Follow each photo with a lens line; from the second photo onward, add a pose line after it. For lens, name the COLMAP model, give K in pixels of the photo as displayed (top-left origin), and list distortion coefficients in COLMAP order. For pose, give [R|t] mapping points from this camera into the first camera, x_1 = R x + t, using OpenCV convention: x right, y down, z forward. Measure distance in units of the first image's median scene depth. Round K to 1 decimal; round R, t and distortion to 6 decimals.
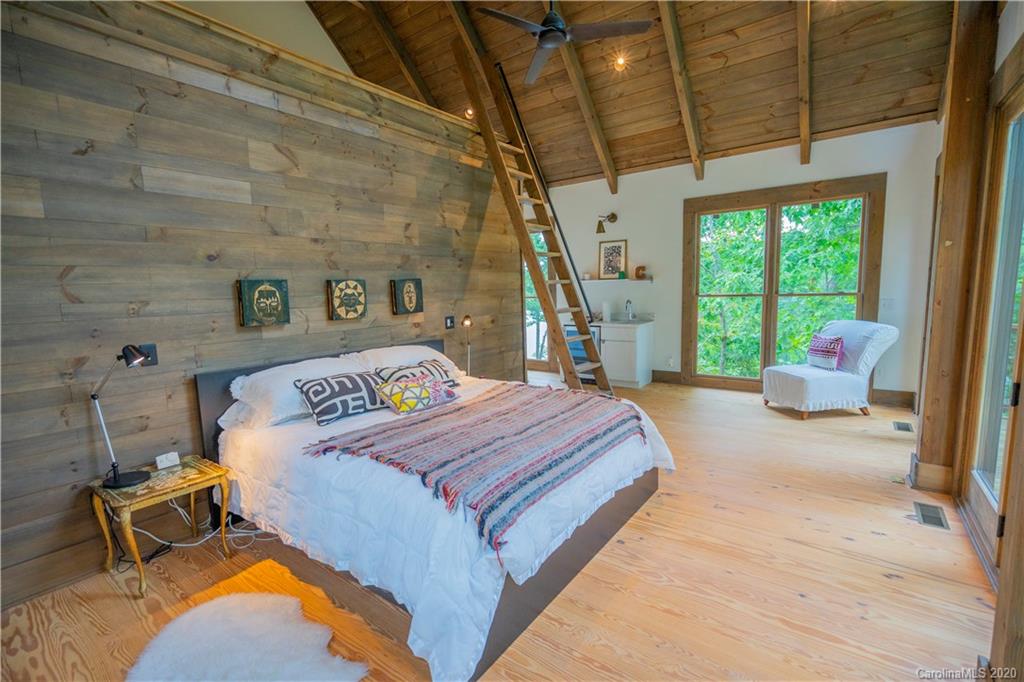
lens RADIAL K [[461.2, 0, 511.8], [0, 461.2, 342.3], [0, 0, 1]] dist [-0.013060, 0.003597]
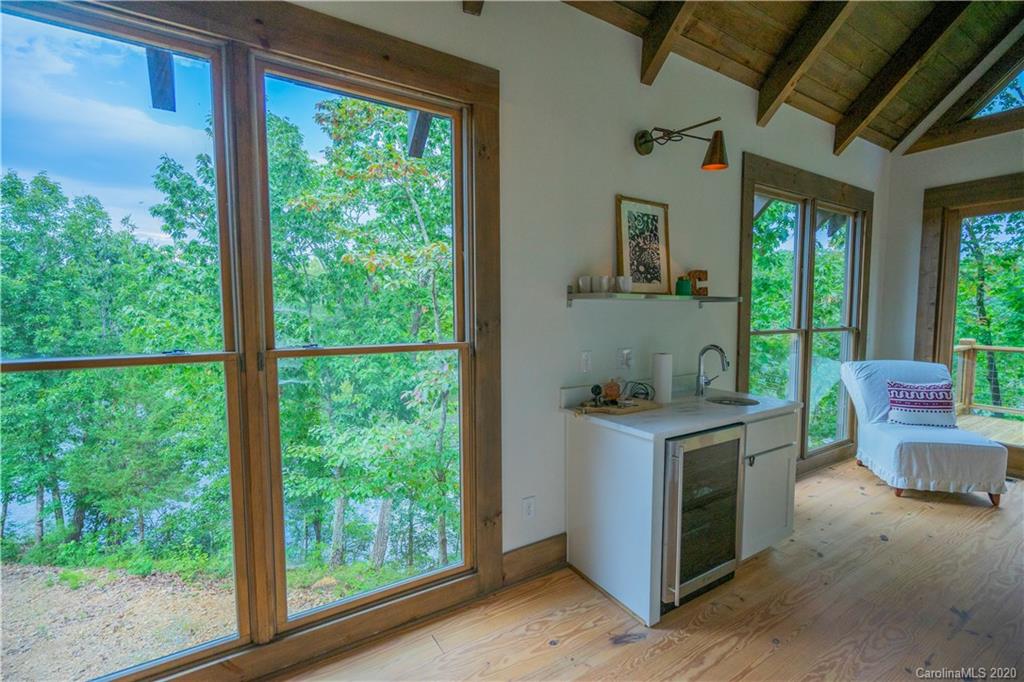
lens RADIAL K [[461.2, 0, 513.0], [0, 461.2, 342.0], [0, 0, 1]] dist [-0.013060, 0.003597]
pose [[0.370316, -0.041741, 0.927968, -0.194885], [0.107599, 0.994193, 0.001781, -0.112517], [-0.922653, 0.099189, 0.372657, 0.976243]]
